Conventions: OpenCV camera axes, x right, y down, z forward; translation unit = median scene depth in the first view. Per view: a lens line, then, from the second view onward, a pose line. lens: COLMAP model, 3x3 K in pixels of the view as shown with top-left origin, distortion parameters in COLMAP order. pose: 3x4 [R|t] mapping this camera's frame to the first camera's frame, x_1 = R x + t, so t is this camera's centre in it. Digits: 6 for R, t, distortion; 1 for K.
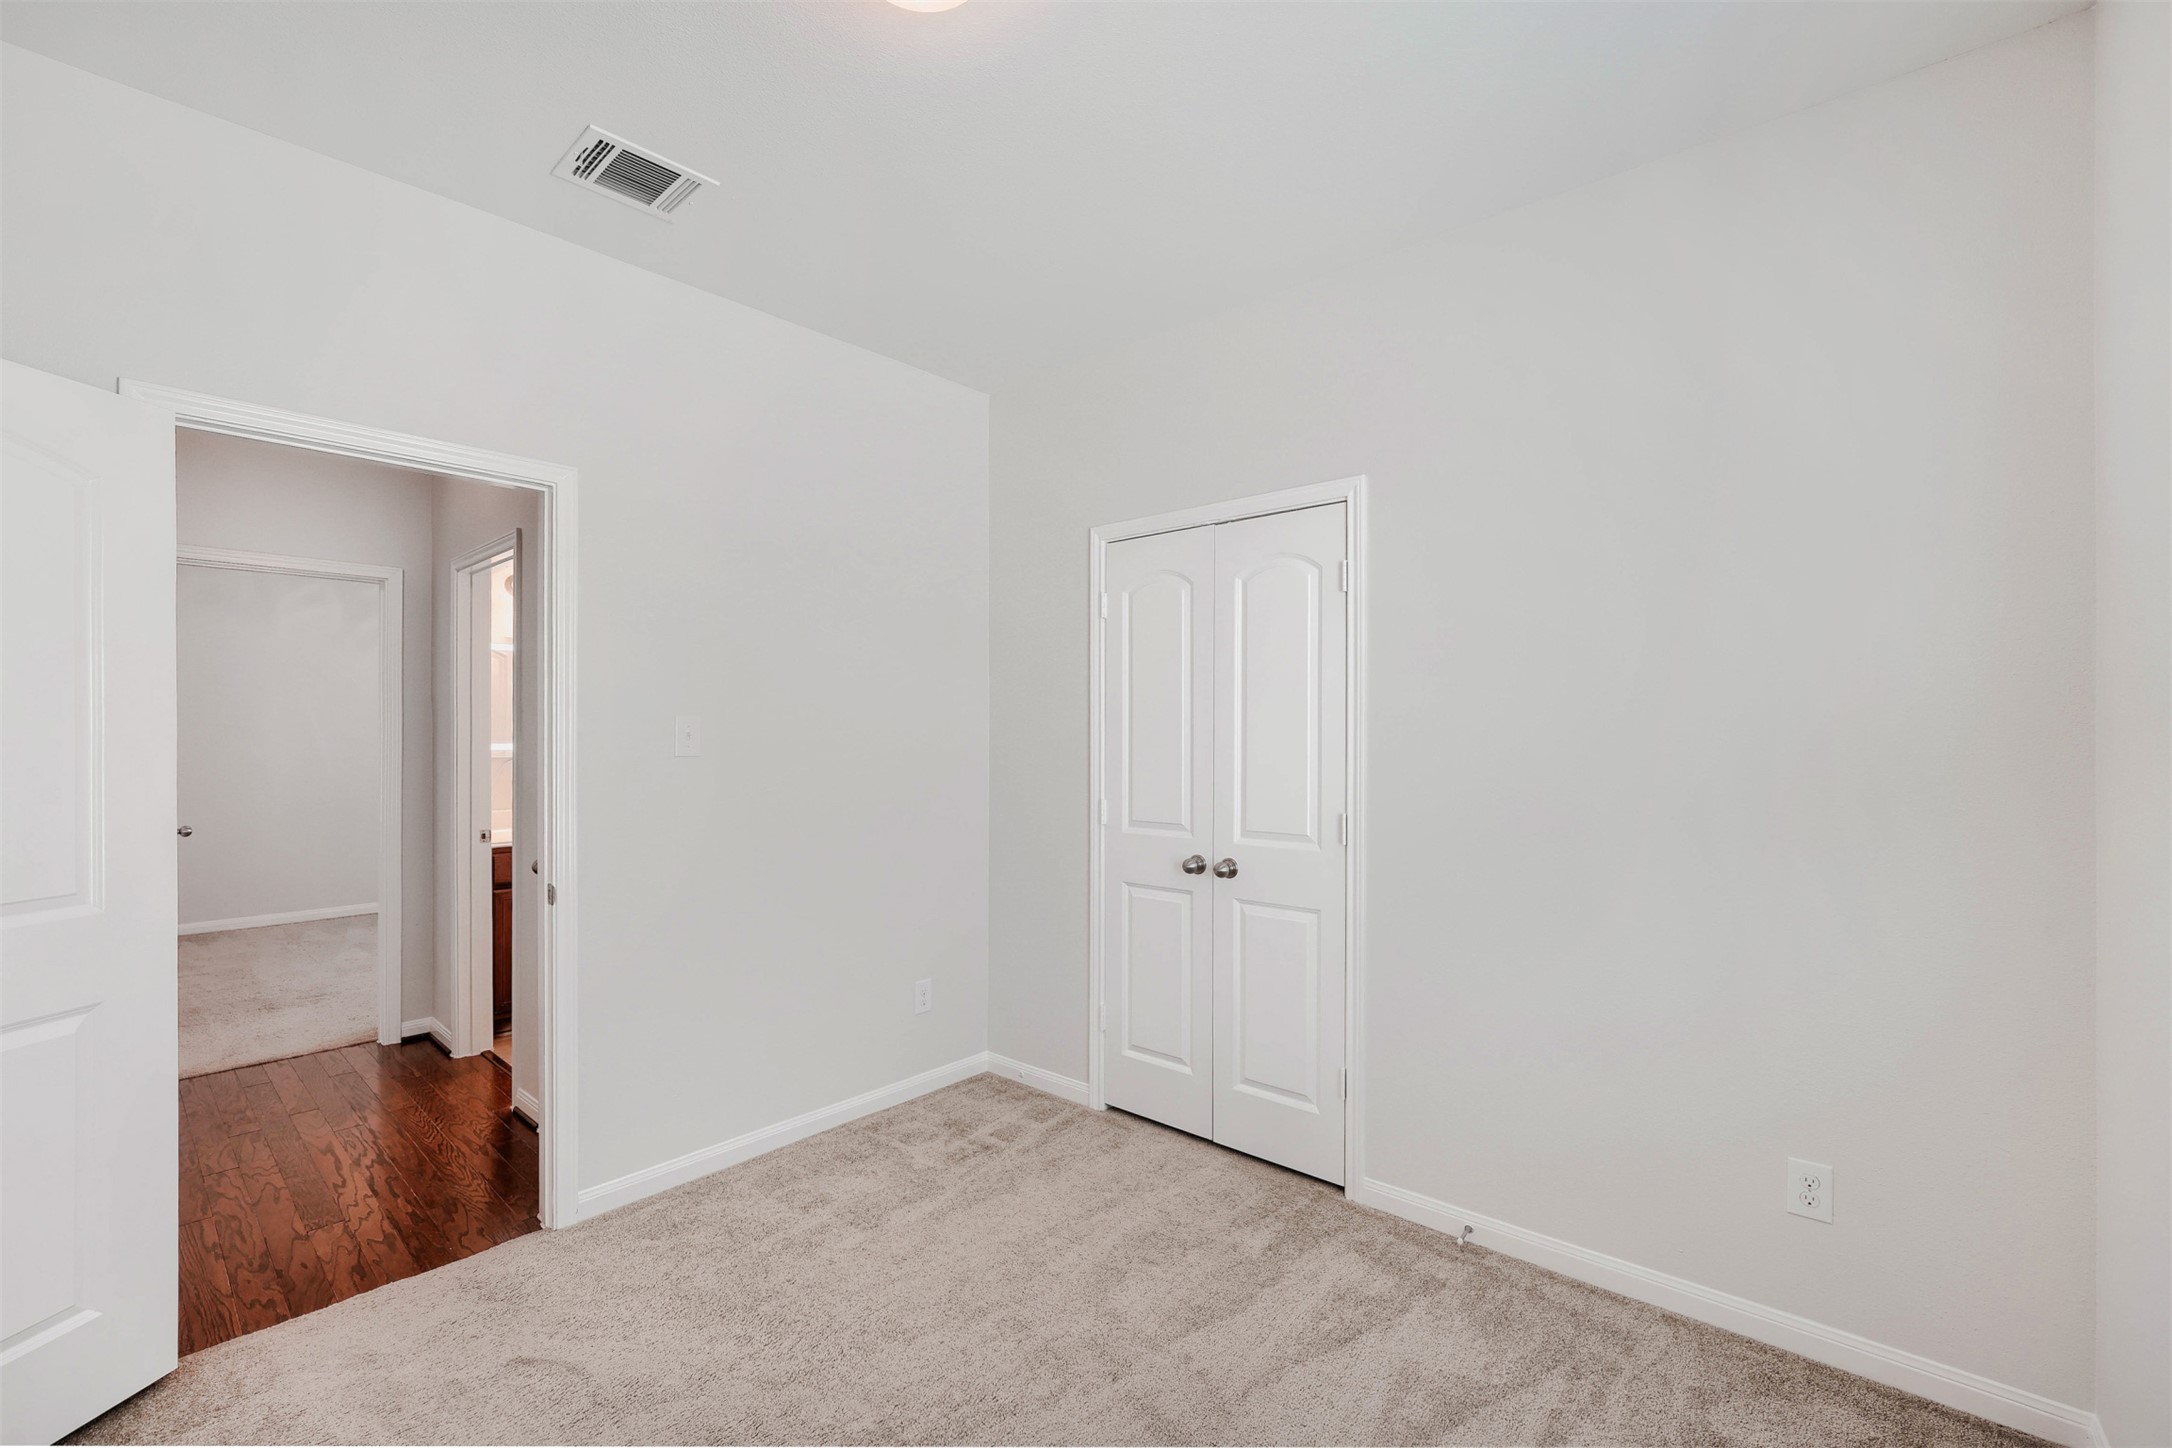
lens RADIAL K [[901.4, 0, 1081.5], [0, 901.4, 721.7], [0, 0, 1]] dist [-0.009907, 0.000222]
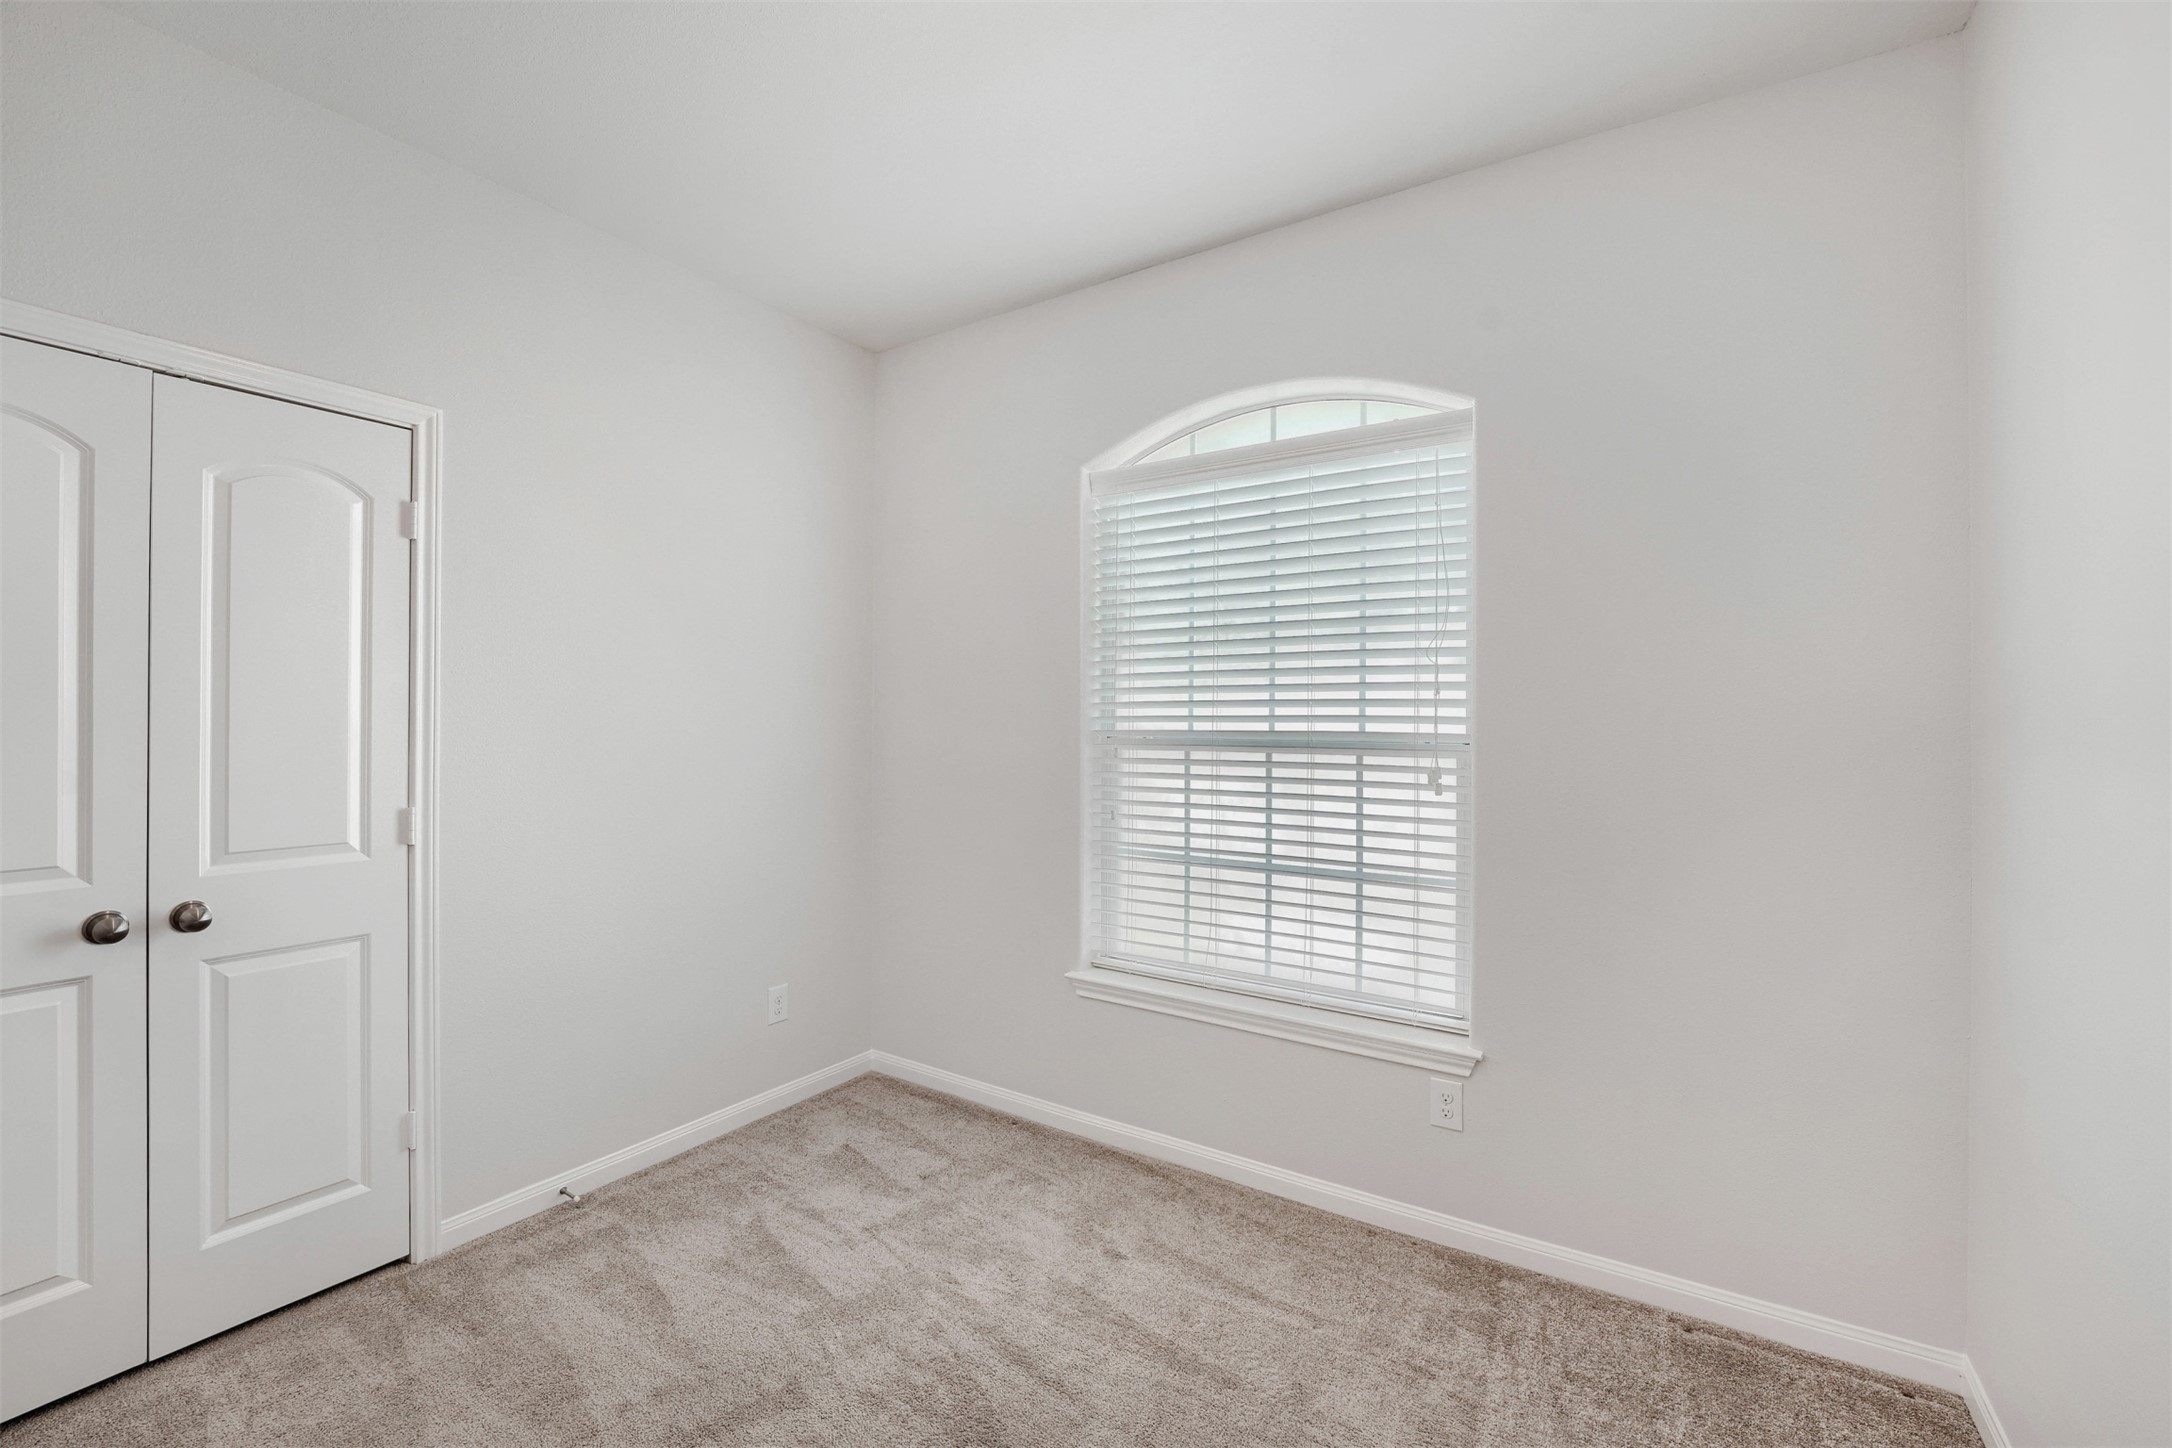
lens RADIAL K [[901.4, 0, 1081.5], [0, 901.4, 721.7], [0, 0, 1]] dist [-0.009907, 0.000222]
pose [[-0.126930, -0.005165, 0.991898, -0.637770], [-0.033158, 0.999450, 0.000962, 0.001339], [-0.991357, -0.032767, -0.127032, 0.525121]]
